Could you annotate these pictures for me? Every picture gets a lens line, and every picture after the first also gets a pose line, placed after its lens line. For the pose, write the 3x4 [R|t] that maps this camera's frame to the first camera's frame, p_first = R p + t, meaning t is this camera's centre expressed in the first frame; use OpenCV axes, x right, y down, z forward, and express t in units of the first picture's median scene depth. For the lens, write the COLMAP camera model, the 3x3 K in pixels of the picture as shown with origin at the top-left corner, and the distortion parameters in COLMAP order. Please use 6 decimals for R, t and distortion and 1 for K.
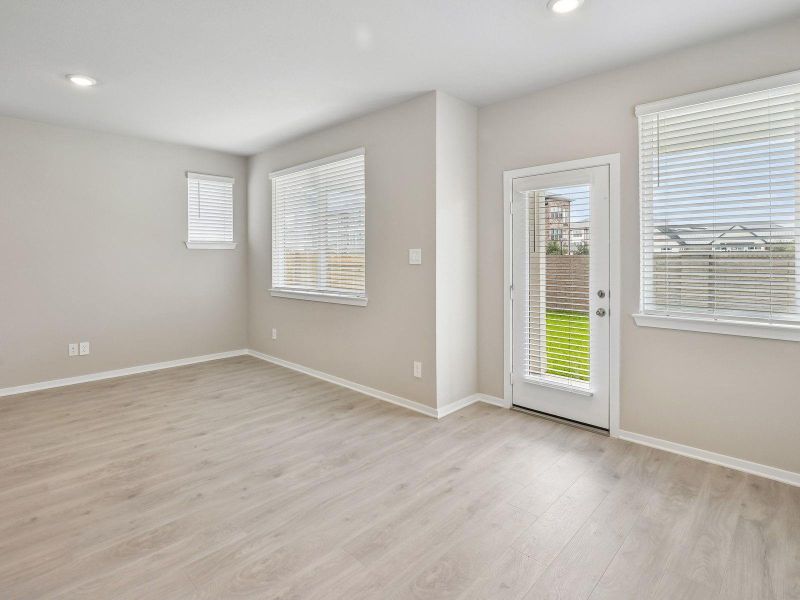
lens RADIAL K [[424.3, 0, 397.1], [0, 424.3, 261.9], [0, 0, 1]] dist [-0.007989, -0.001264]
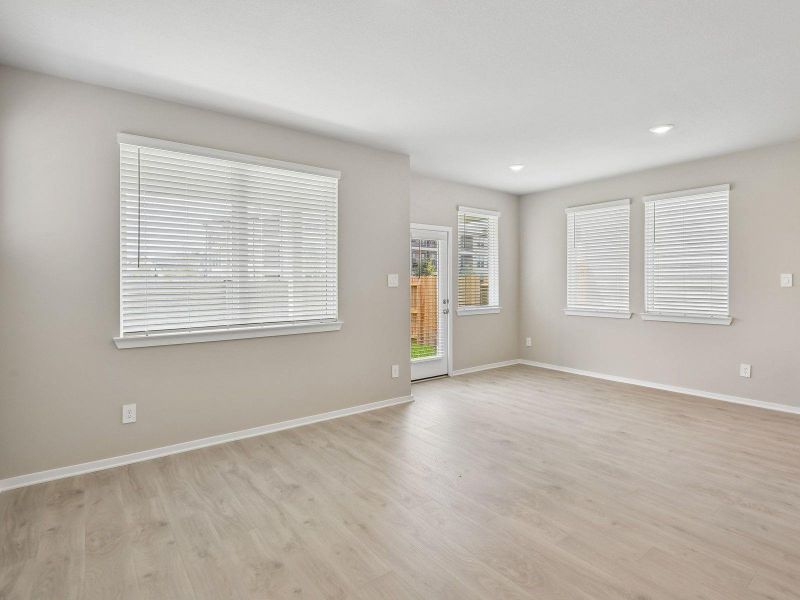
lens RADIAL K [[413.2, 0, 402.8], [0, 413.2, 288.2], [0, 0, 1]] dist [-0.010811, -0.001264]
pose [[0.145475, -0.010289, 0.989308, -1.365513], [0.014874, 0.999856, 0.008212, -0.000355], [-0.989250, 0.013520, 0.145607, 0.951241]]
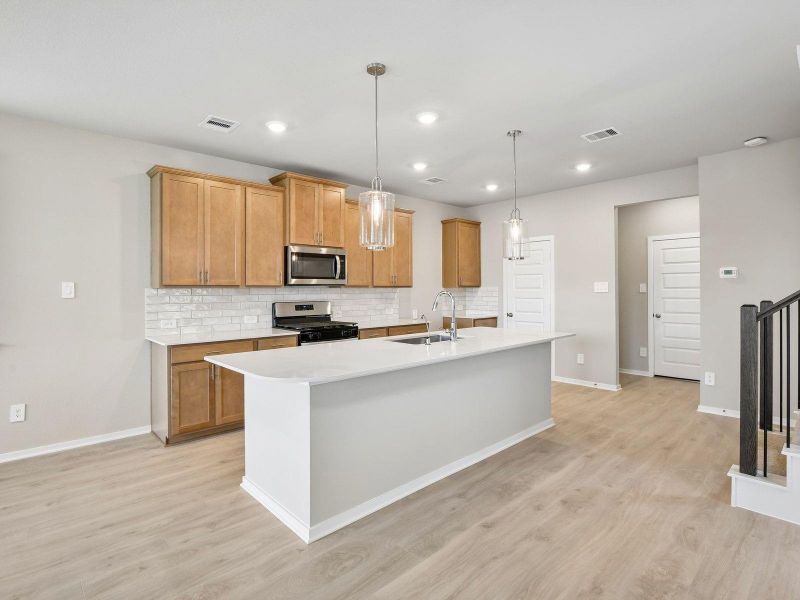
lens RADIAL K [[409.9, 0, 398.7], [0, 409.9, 292.8], [0, 0, 1]] dist [-0.011802, -0.001666]
pose [[-0.998327, 0.010450, 0.056862, -0.818867], [0.011756, 0.999674, 0.022667, -0.004818], [-0.056606, 0.023297, -0.998125, 0.955314]]
